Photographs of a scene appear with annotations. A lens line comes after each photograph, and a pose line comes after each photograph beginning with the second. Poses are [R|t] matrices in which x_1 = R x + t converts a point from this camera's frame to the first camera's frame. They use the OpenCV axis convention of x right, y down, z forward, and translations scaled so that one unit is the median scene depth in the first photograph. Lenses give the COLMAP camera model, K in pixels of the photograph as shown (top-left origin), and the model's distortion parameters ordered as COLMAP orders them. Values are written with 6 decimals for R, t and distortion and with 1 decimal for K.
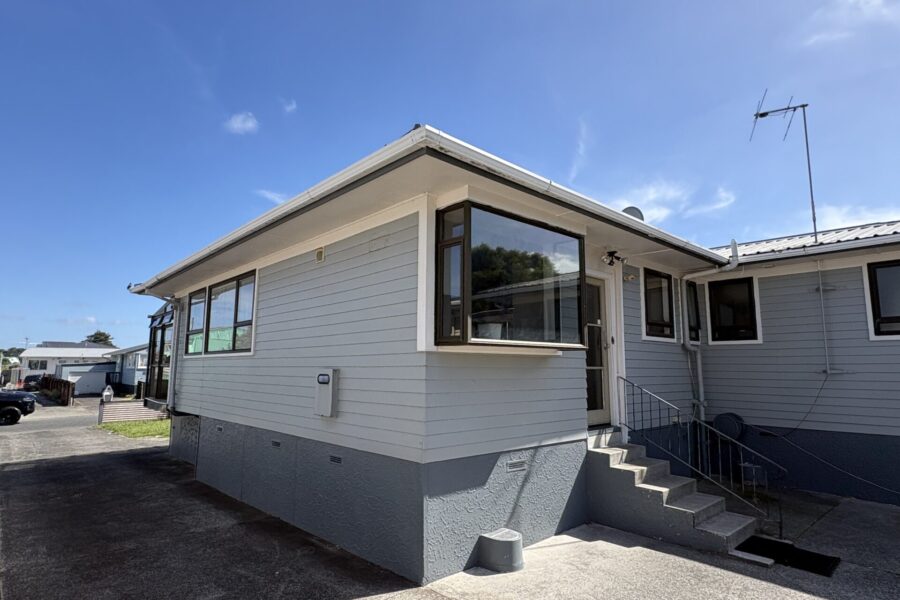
lens RADIAL K [[498.5, 0, 450.0], [0, 498.5, 300.0], [0, 0, 1]] dist [-0.001289, 0.000574]
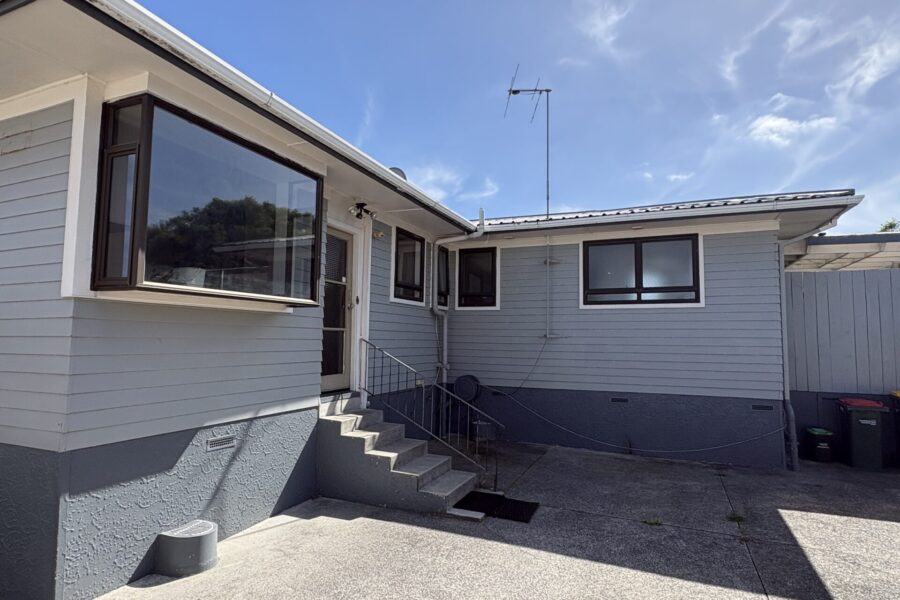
lens RADIAL K [[488.4, 0, 448.3], [0, 488.4, 304.3], [0, 0, 1]] dist [0.003366, 0.002174]
pose [[0.912253, 0.036230, 0.408022, 0.126958], [-0.063155, 0.996611, 0.052708, 0.034507], [-0.404729, -0.073851, 0.911449, 0.116522]]
